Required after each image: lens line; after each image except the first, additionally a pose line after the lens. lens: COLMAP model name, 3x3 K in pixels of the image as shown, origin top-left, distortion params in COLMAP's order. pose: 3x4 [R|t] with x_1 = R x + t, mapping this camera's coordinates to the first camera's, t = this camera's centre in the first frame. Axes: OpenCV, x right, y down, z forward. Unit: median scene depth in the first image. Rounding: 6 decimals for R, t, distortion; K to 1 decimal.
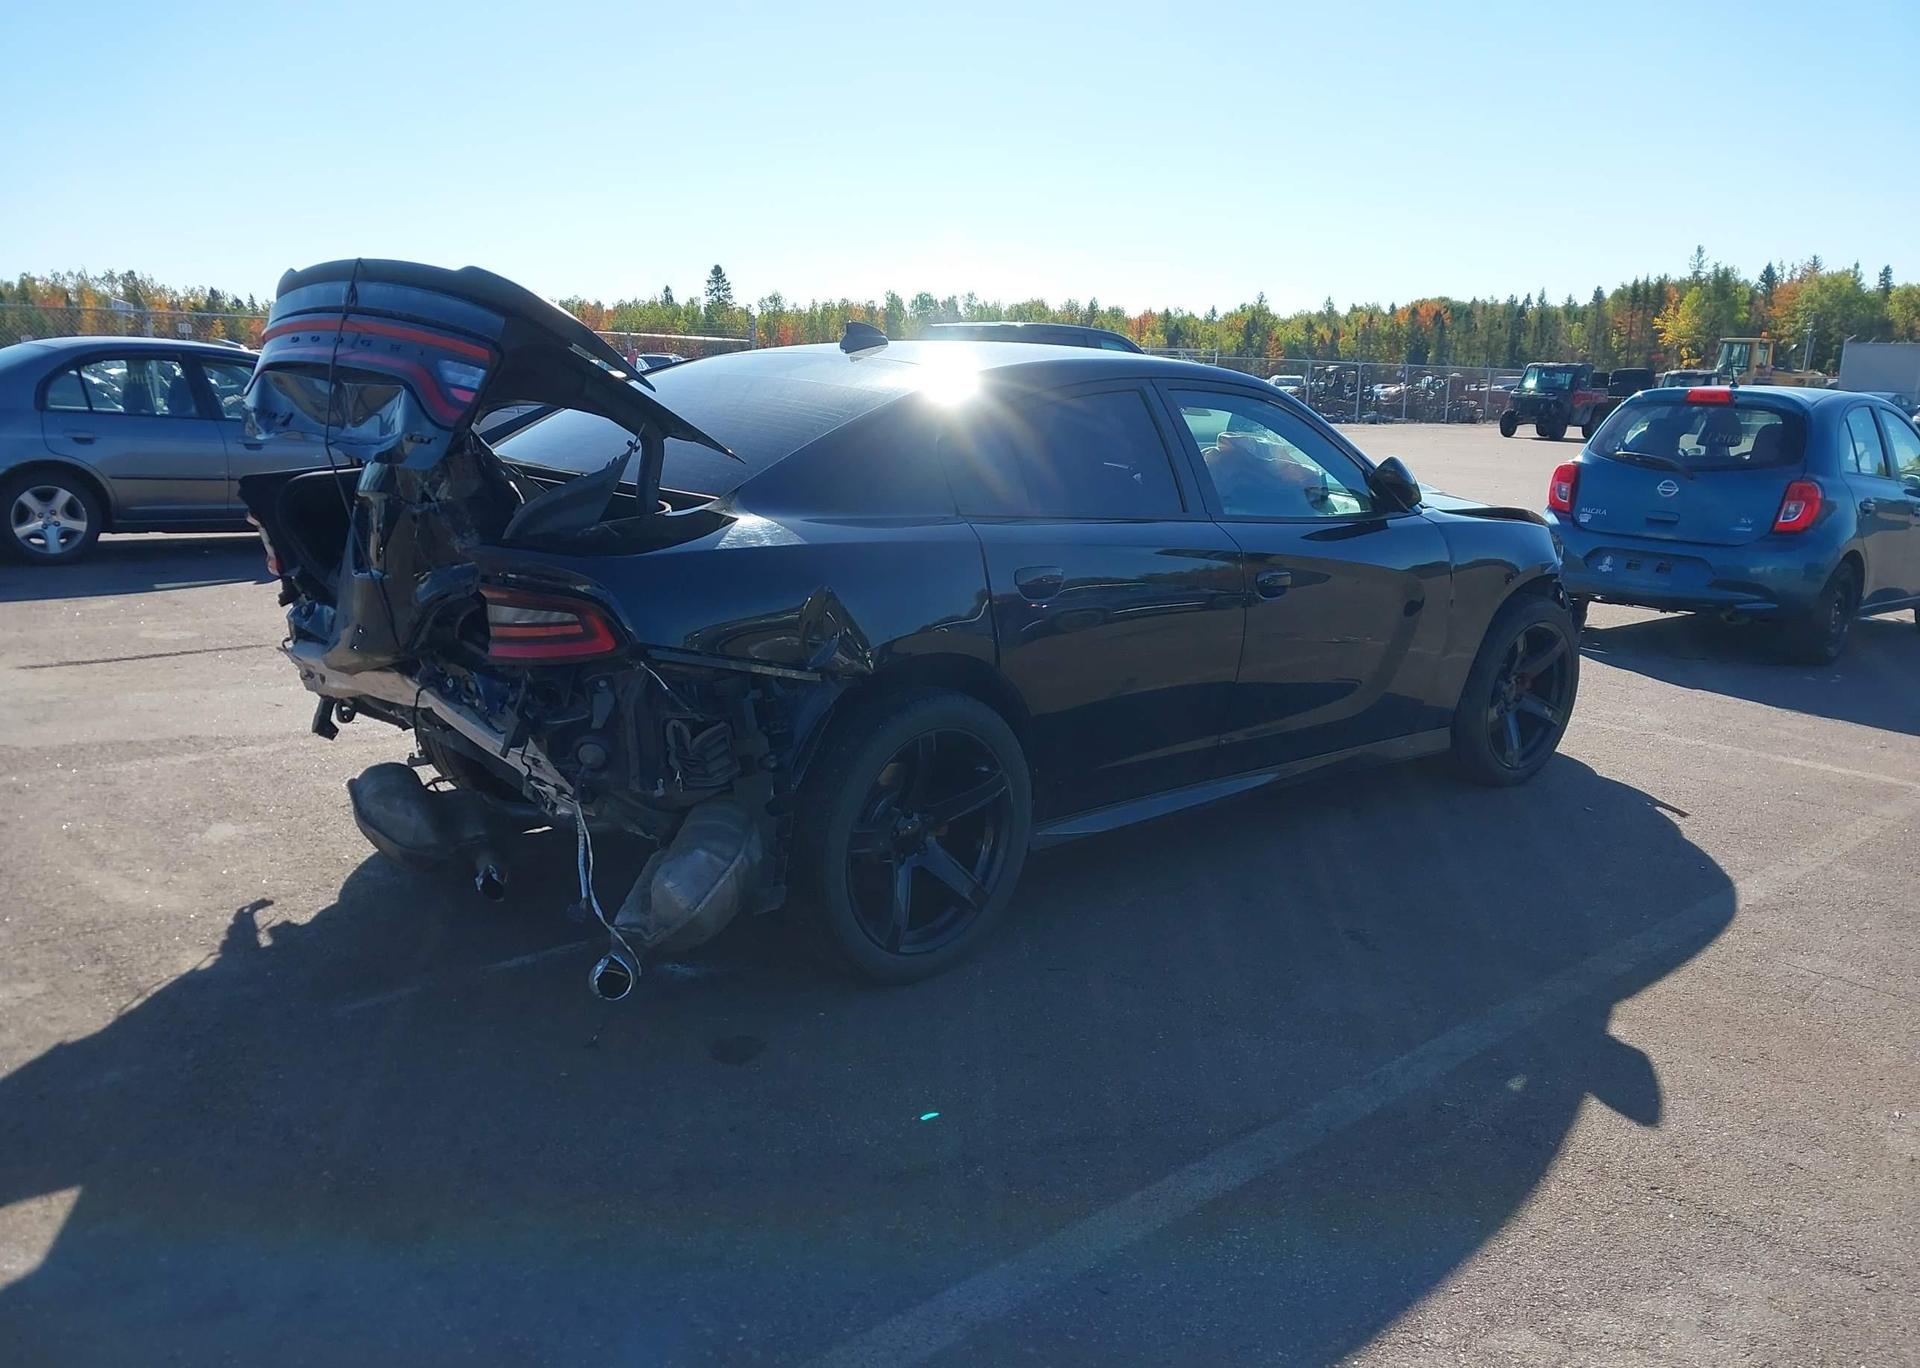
lens RADIAL K [[1573.5, 0, 907.1], [0, 1573.5, 682.0], [0, 0, 1]] dist [0.058725, -0.076688]
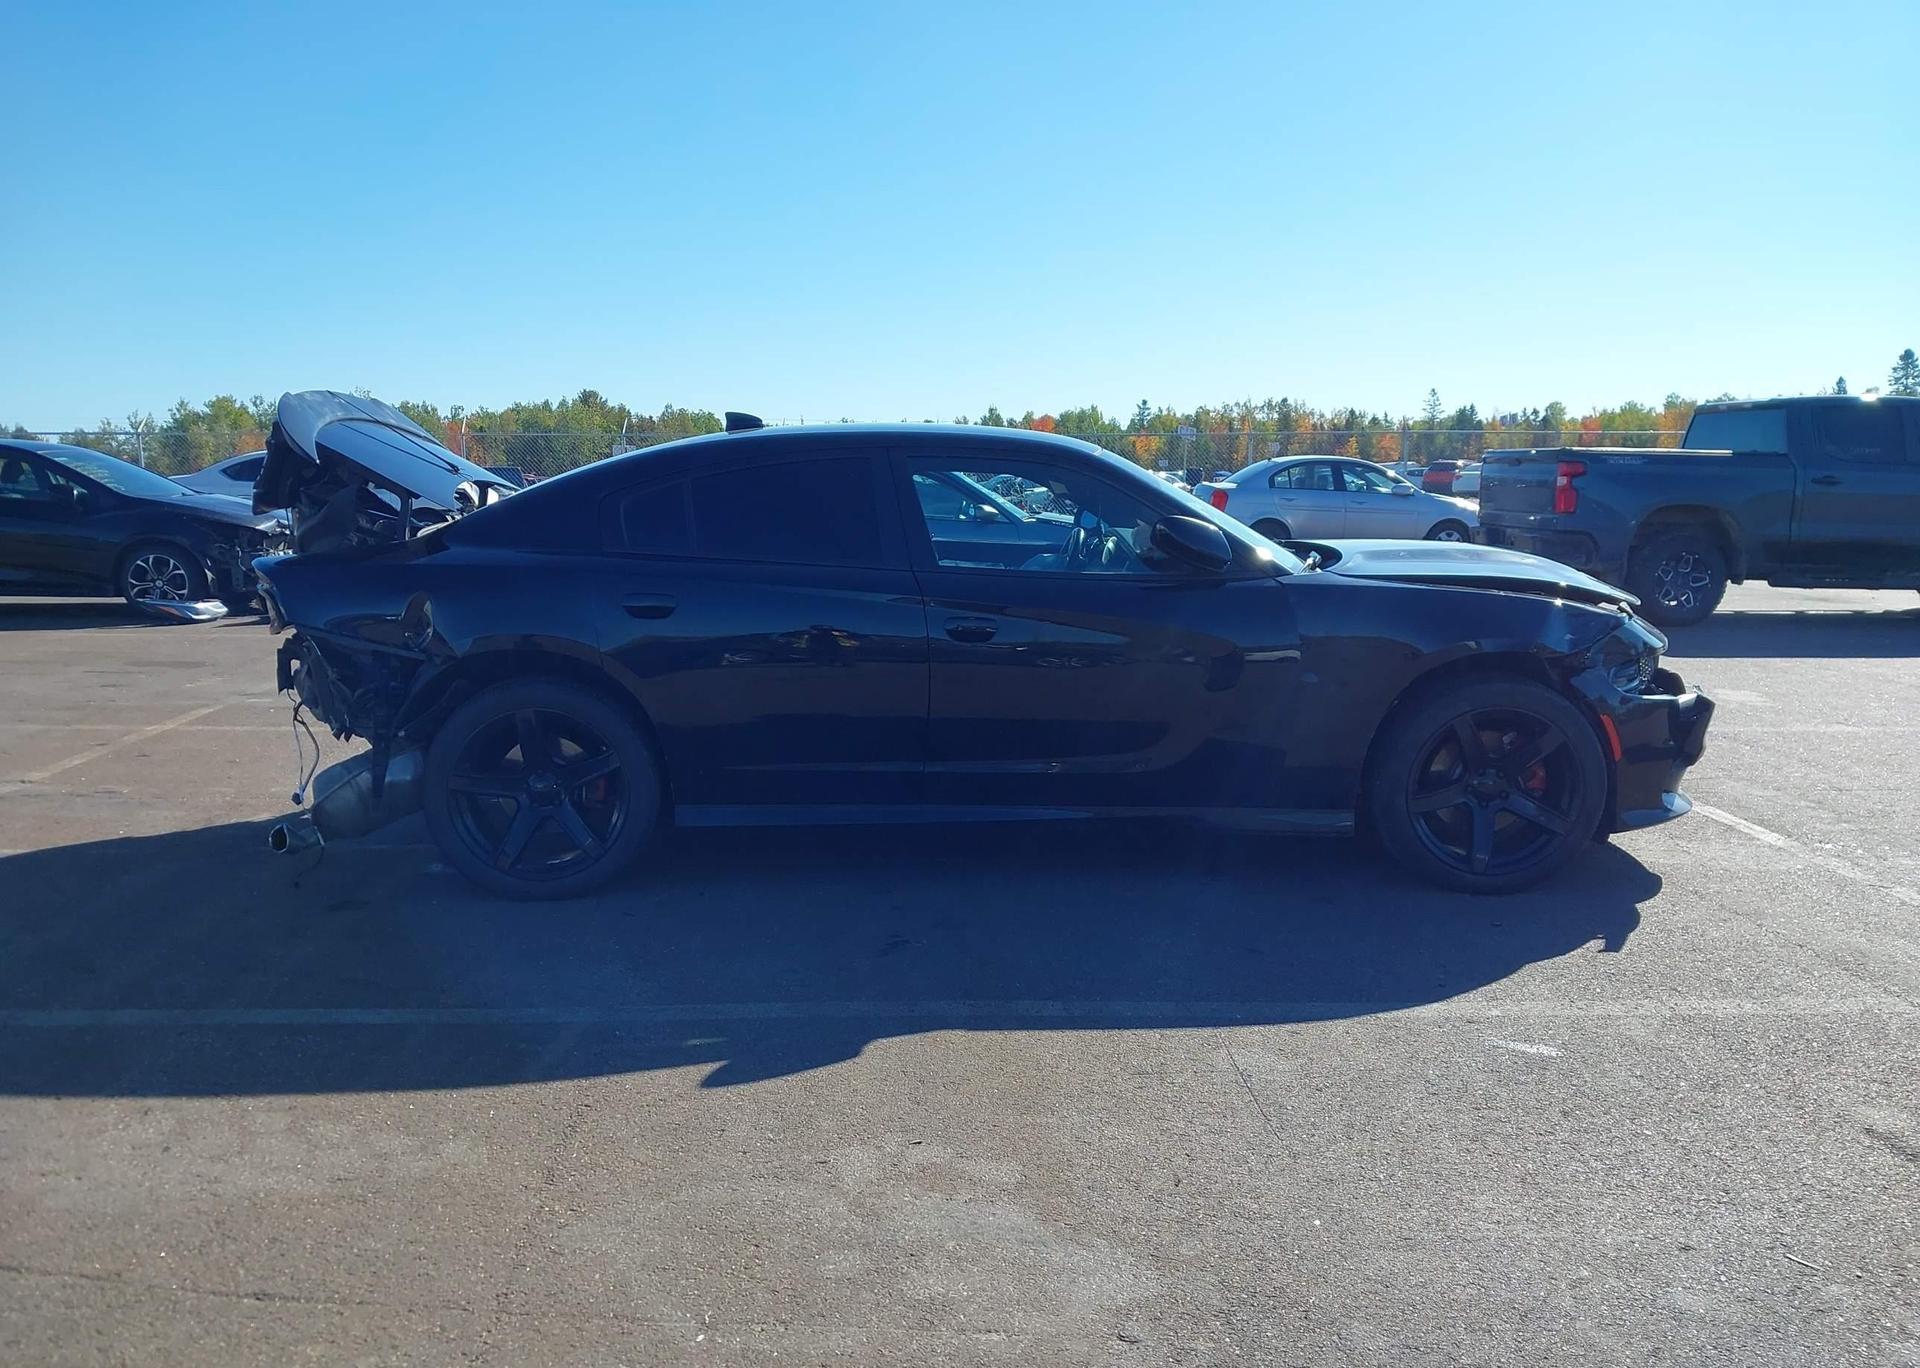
lens RADIAL K [[1605.4, 0, 925.6], [0, 1605.4, 685.3], [0, 0, 1]] dist [0.084743, -0.225146]
pose [[0.734128, 0.058760, -0.676464, 0.104234], [-0.106754, 0.993847, -0.029525, 0.001346], [0.670567, 0.093890, 0.735883, 0.018871]]
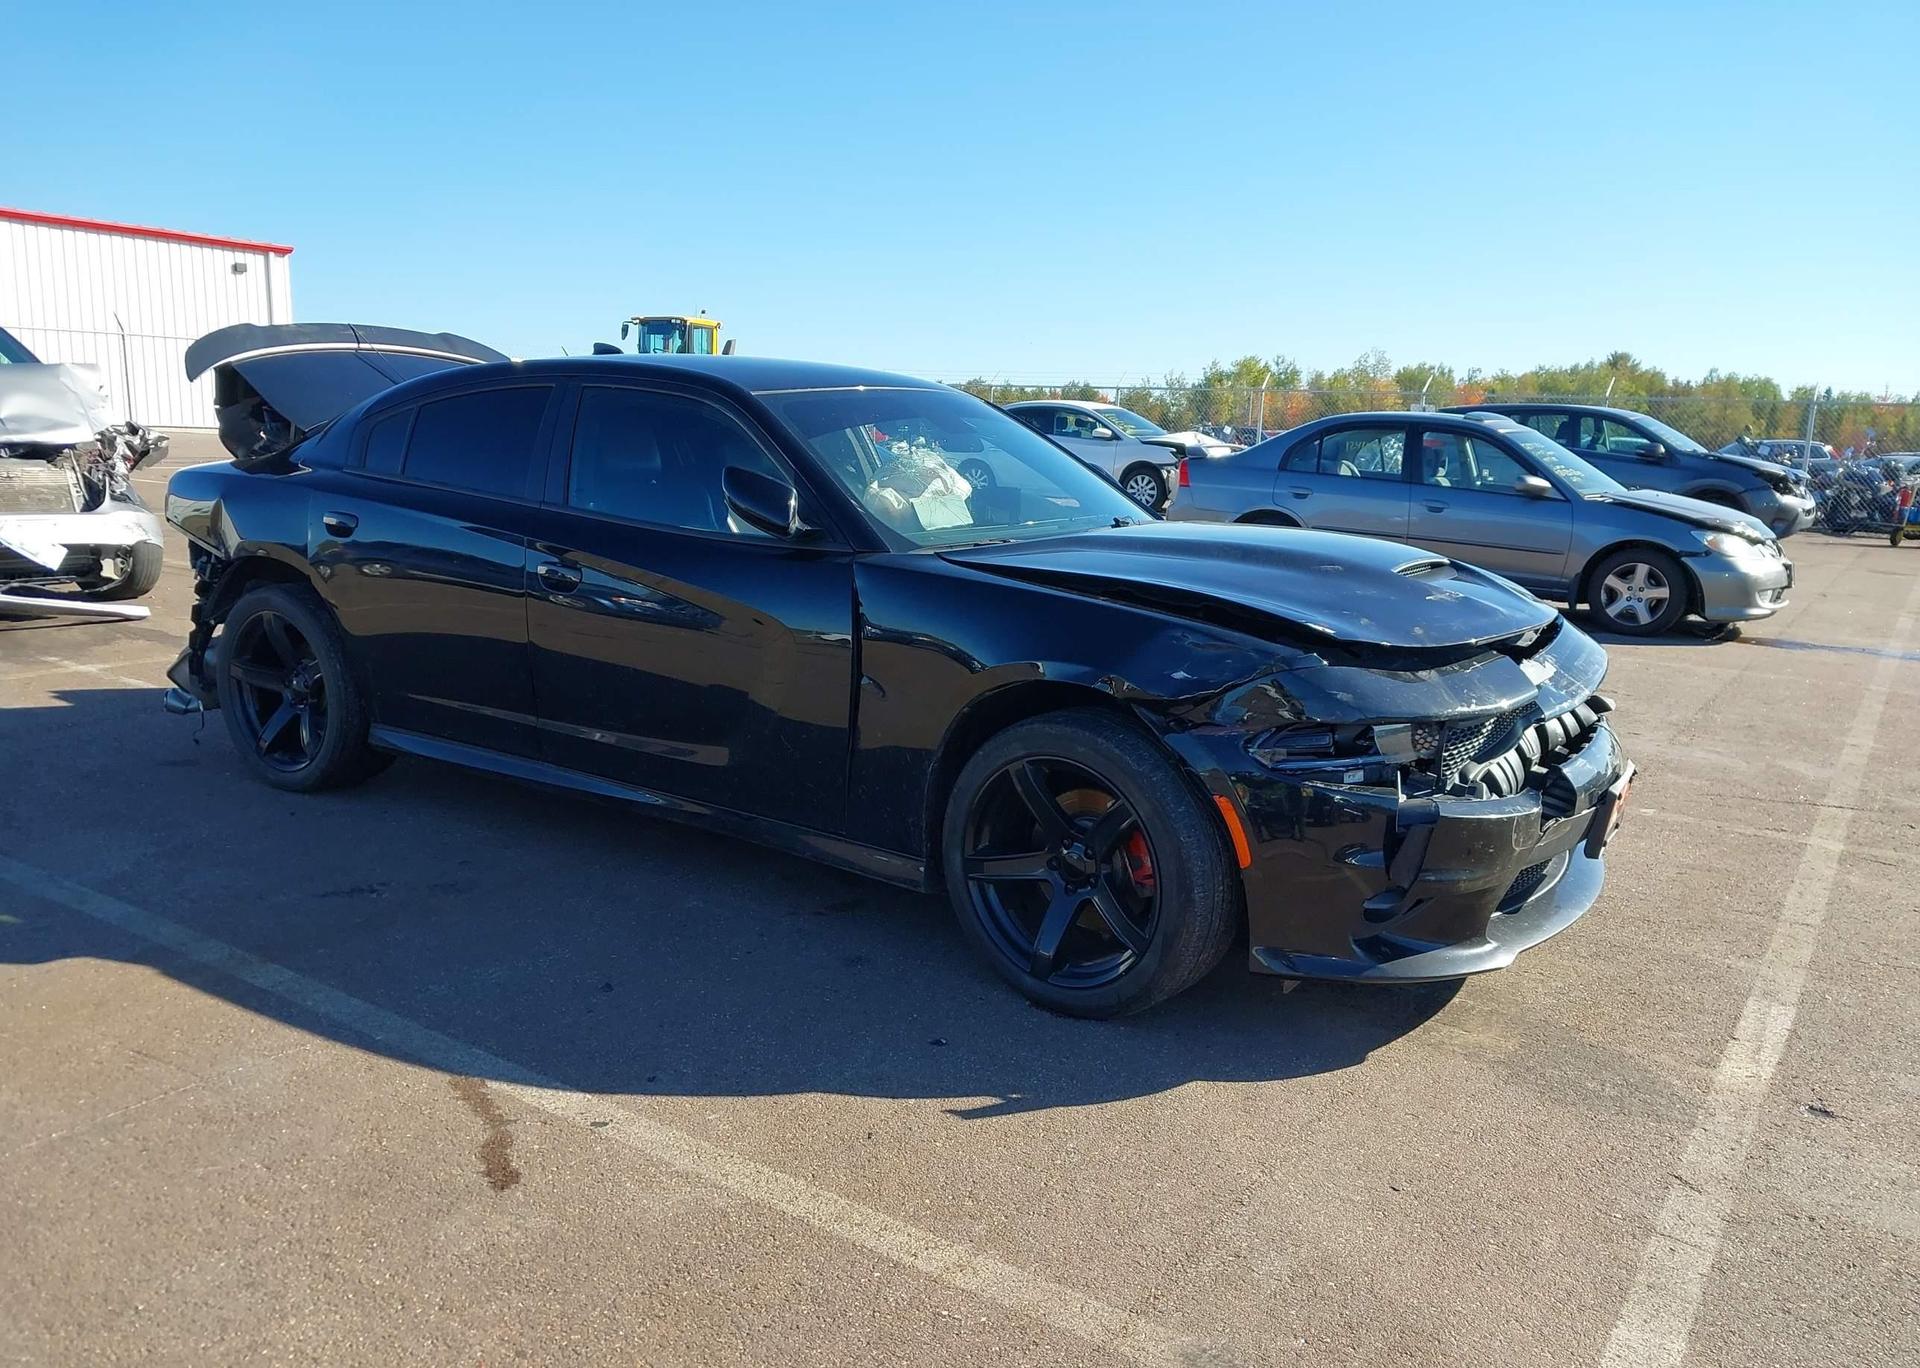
lens RADIAL K [[1554.5, 0, 929.6], [0, 1554.5, 686.6], [0, 0, 1]] dist [0.042755, -0.050822]
pose [[0.173880, 0.146488, -0.973811, 0.131713], [-0.219112, 0.969841, 0.106767, -0.015658], [0.960081, 0.194809, 0.200733, 0.110151]]
